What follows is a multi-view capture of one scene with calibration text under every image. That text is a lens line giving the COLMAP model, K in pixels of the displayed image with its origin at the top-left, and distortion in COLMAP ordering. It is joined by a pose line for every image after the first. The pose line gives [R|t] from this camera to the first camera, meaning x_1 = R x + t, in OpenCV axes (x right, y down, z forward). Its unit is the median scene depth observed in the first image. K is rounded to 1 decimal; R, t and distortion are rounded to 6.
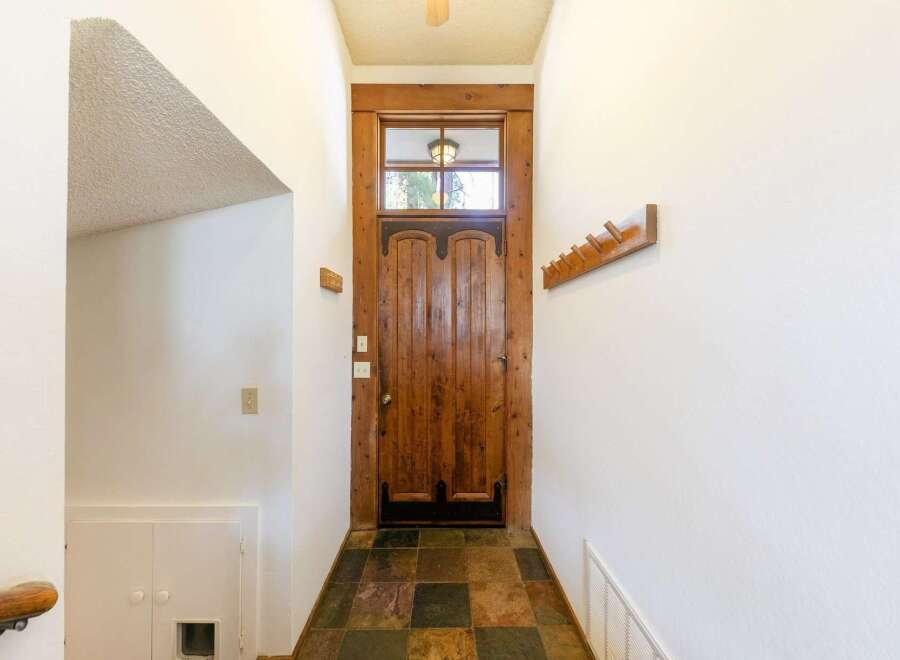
lens RADIAL K [[344.2, 0, 448.3], [0, 344.2, 330.1], [0, 0, 1]] dist [0.000560, 0.000207]
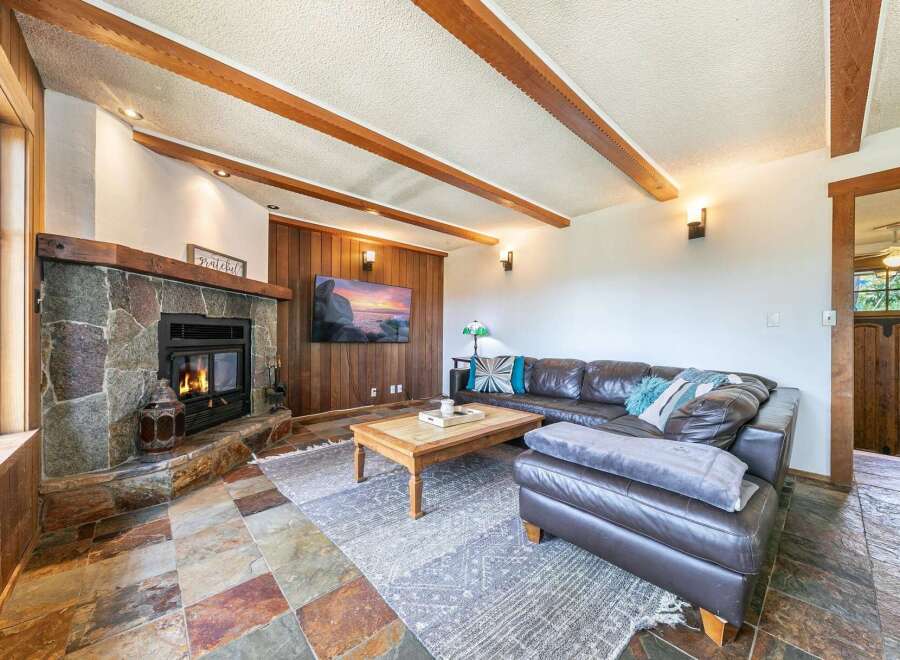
lens RADIAL K [[344.2, 0, 453.6], [0, 344.2, 334.5], [0, 0, 1]] dist [0.000560, 0.000207]
pose [[0.670035, 0.002933, -0.742323, -0.223079], [-0.000845, 0.999995, 0.003188, -0.223325], [0.742329, -0.001509, 0.670034, -2.250134]]
